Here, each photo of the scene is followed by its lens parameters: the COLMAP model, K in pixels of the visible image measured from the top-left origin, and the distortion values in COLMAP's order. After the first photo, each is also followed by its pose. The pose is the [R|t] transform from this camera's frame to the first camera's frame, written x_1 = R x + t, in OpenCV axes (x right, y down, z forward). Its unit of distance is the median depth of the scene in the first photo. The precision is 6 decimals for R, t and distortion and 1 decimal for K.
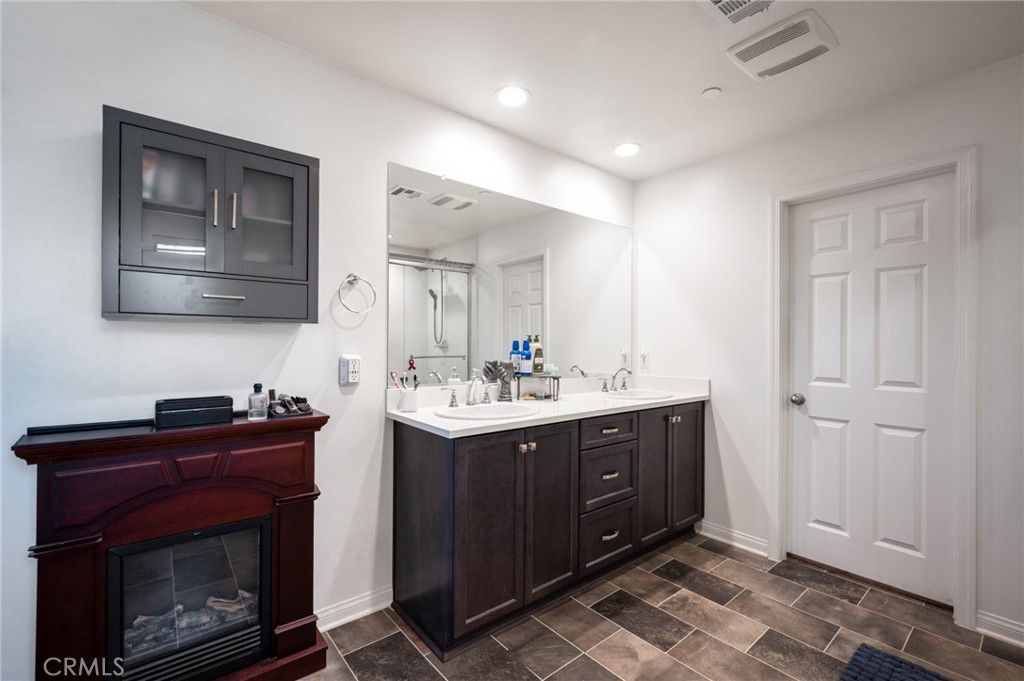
lens RADIAL K [[440.2, 0, 513.7], [0, 440.2, 342.3], [0, 0, 1]] dist [0.000695, -0.000105]
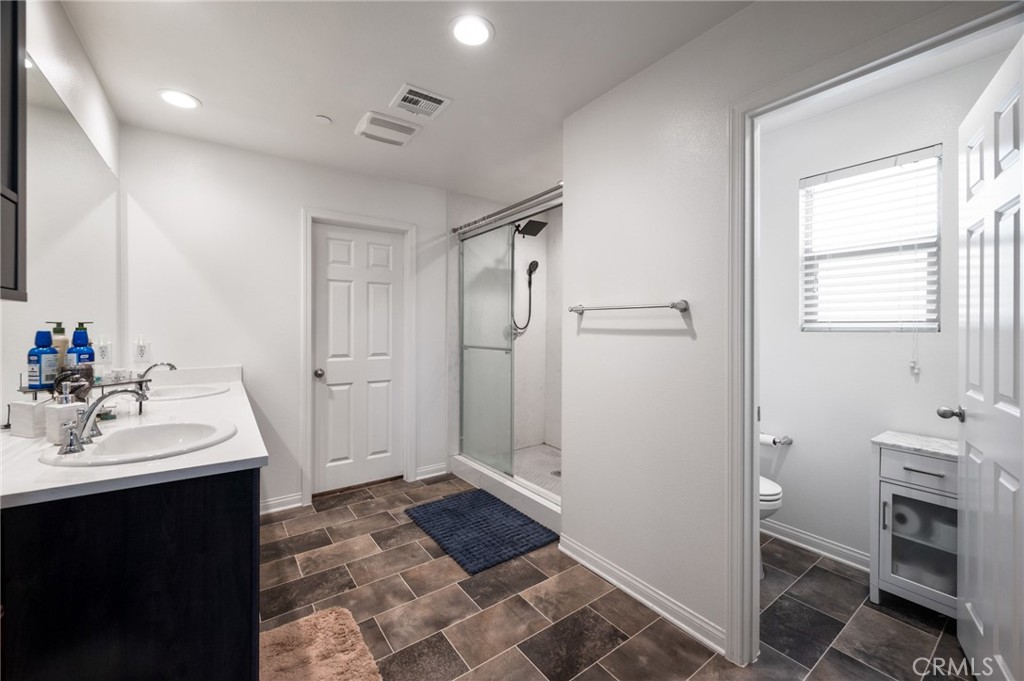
lens RADIAL K [[408.9, 0, 514.5], [0, 408.9, 331.5], [0, 0, 1]] dist [-0.000956, 0.000006]
pose [[0.074259, -0.015812, 0.997114, -0.570555], [-0.002691, 0.999867, 0.016056, -0.016013], [-0.997235, -0.003876, 0.074206, 0.375836]]
